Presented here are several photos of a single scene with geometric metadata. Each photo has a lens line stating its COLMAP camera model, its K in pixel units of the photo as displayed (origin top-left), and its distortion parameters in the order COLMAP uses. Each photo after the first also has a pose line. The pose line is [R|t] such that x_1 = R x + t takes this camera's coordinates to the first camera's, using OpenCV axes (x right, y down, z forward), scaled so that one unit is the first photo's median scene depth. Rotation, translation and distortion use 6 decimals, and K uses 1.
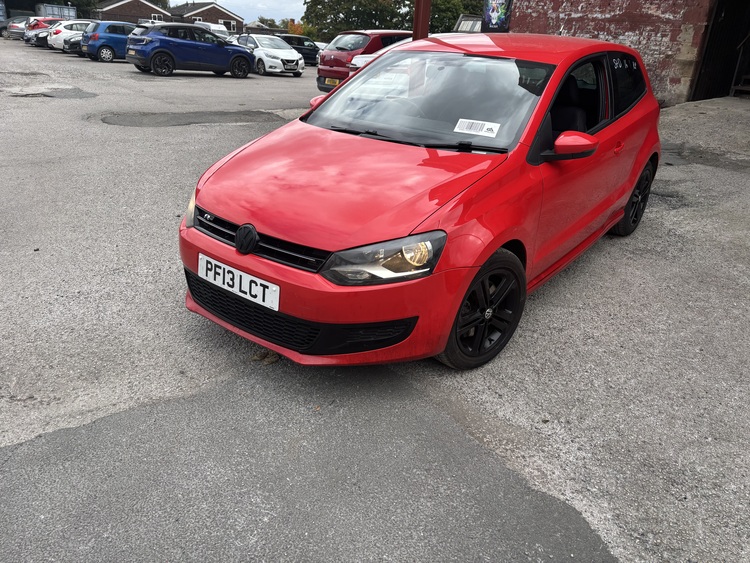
lens RADIAL K [[572.1, 0, 374.4], [0, 572.1, 278.2], [0, 0, 1]] dist [0.050798, -0.050407]
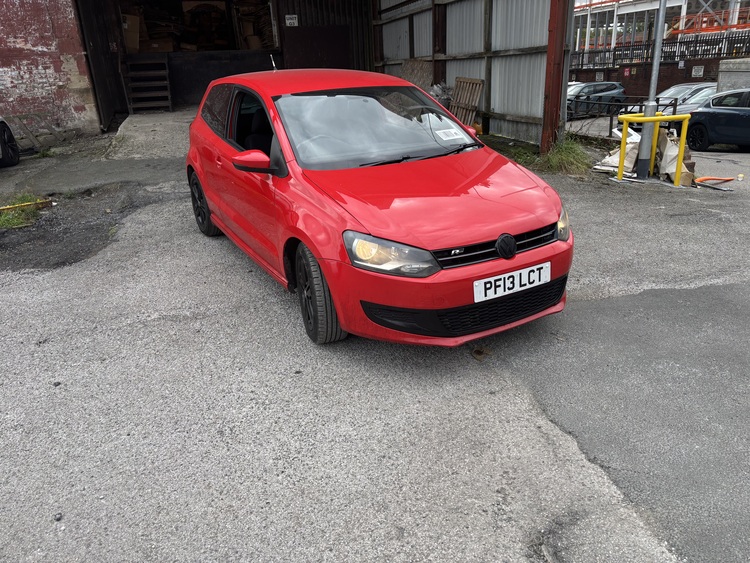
lens RADIAL K [[572.1, 0, 374.6], [0, 572.1, 284.3], [0, 0, 1]] dist [0.050798, -0.050407]
pose [[0.380530, -0.408690, 0.829559, -0.273503], [0.431657, 0.871824, 0.231506, -0.079777], [-0.817844, 0.269990, 0.508170, 0.128083]]
